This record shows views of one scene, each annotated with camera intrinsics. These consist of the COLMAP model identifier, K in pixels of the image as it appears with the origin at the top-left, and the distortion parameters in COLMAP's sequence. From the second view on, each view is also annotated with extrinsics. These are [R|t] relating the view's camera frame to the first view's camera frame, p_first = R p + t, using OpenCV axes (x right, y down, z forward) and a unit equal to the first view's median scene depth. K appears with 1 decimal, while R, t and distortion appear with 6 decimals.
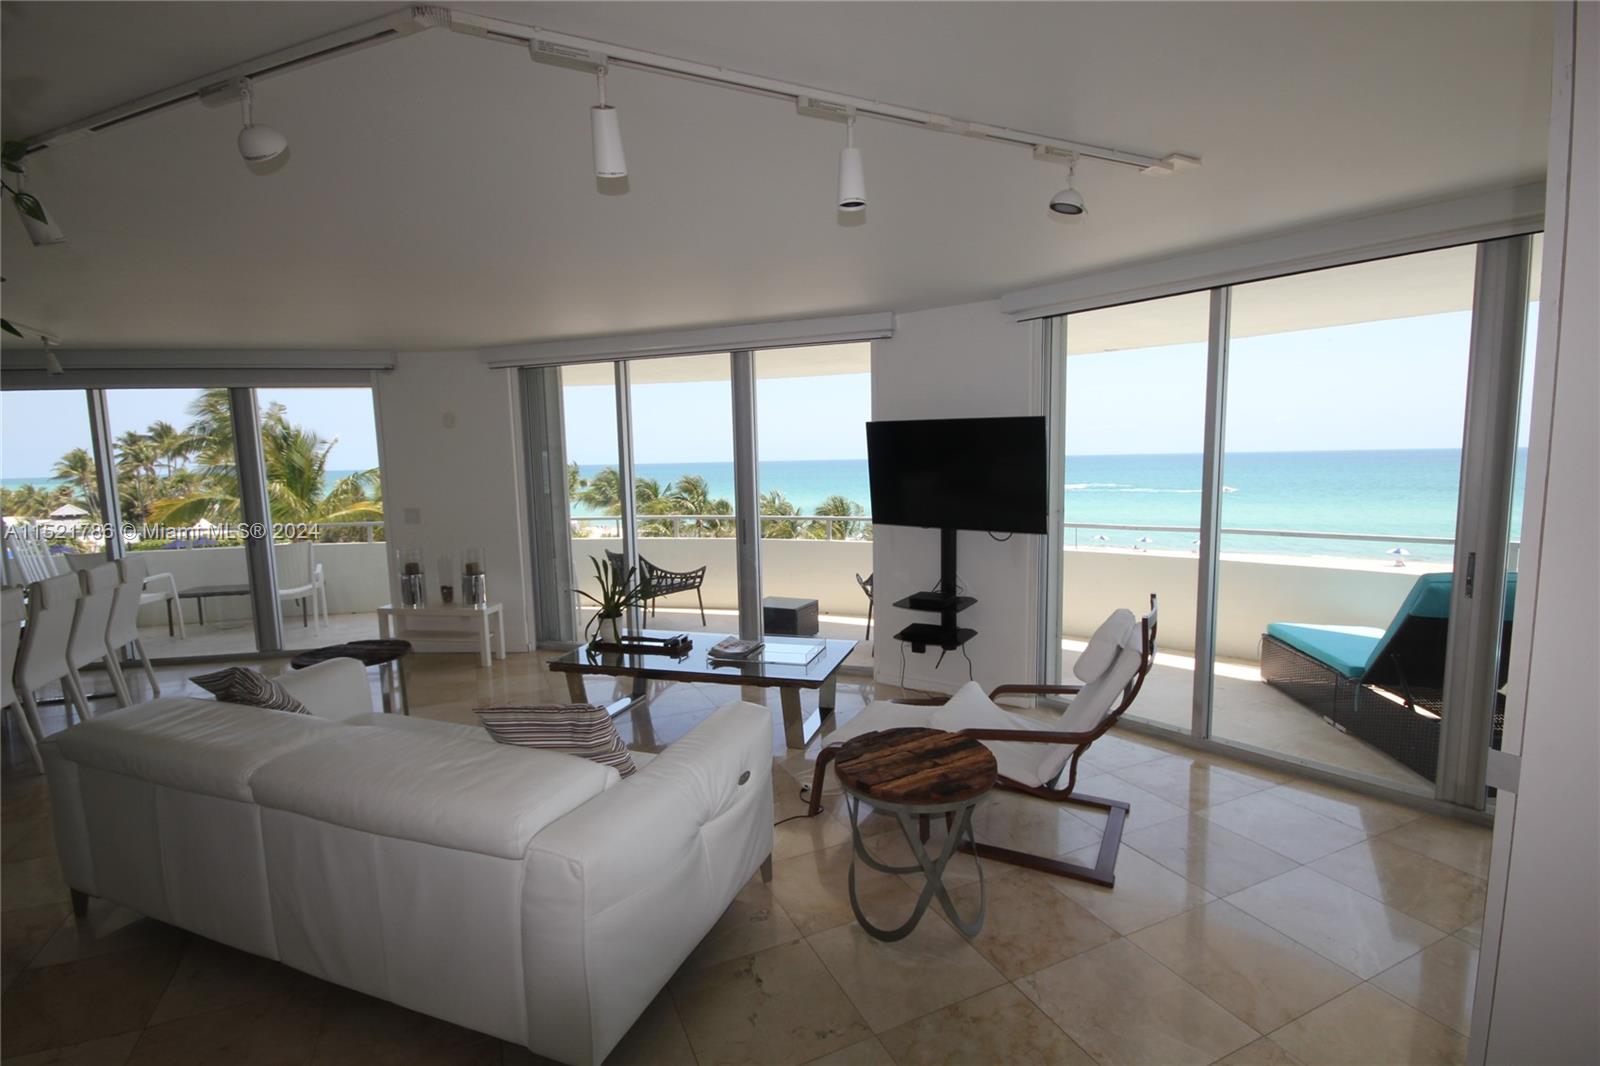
lens RADIAL K [[722.2, 0, 798.4], [0, 722.2, 536.8], [0, 0, 1]] dist [0.000429, -0.006153]
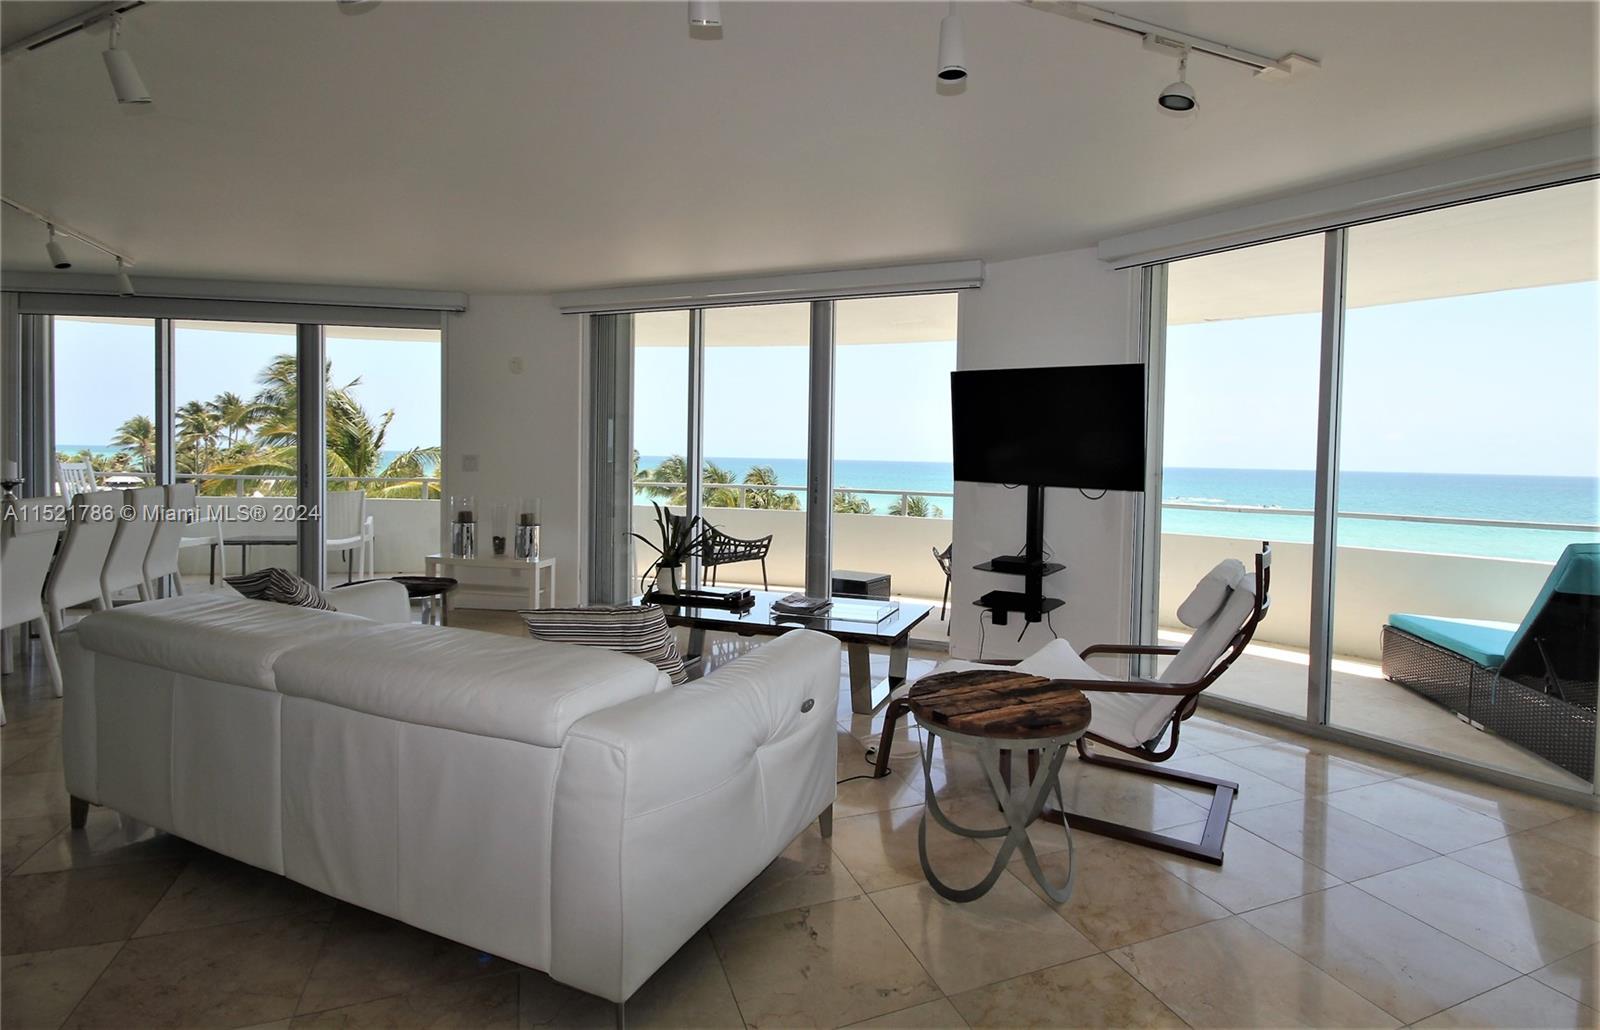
lens RADIAL K [[762.4, 0, 842.3], [0, 762.4, 479.4], [0, 0, 1]] dist [-0.001810, -0.001479]
pose [[0.998397, 0.042237, -0.037668, -0.004234], [-0.045334, 0.995301, -0.085557, 0.073375], [0.033878, 0.087127, 0.995621, 0.016082]]
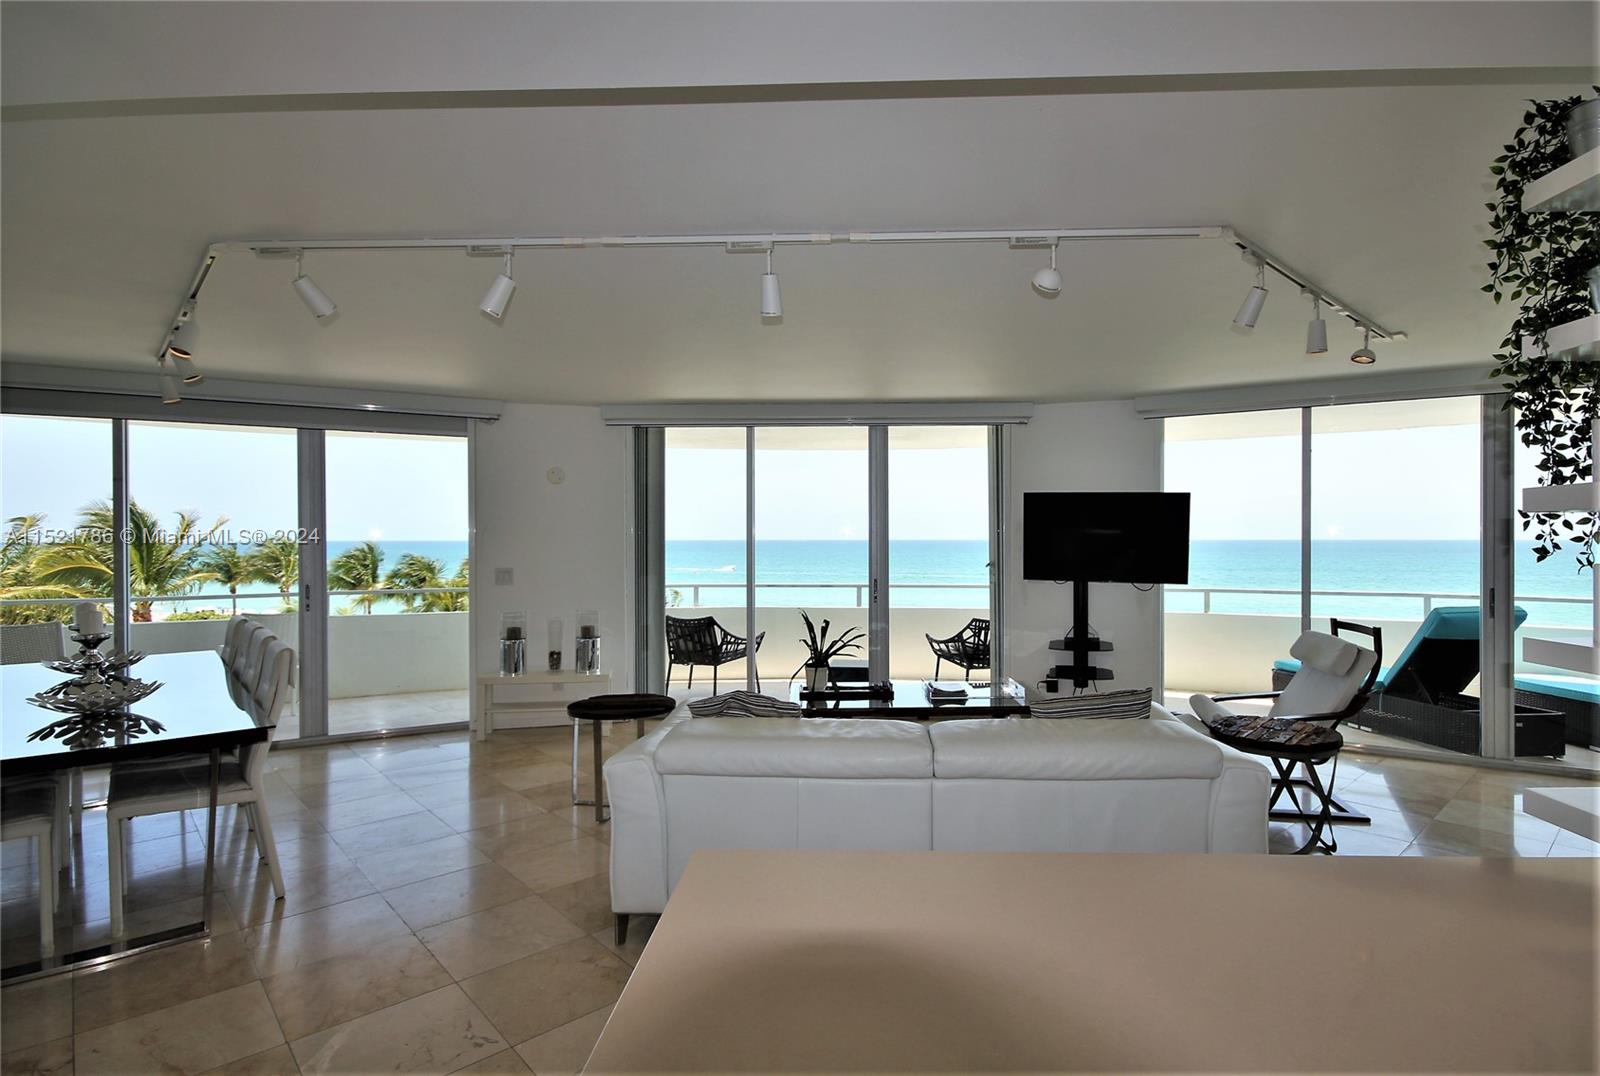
lens RADIAL K [[823.6, 0, 810.3], [0, 823.6, 532.5], [0, 0, 1]] dist [-0.000466, -0.001546]
pose [[0.946300, 0.020162, 0.322661, -0.654785], [0.018277, 0.993121, -0.115660, 0.055816], [-0.322773, 0.115347, 0.939421, -0.149290]]
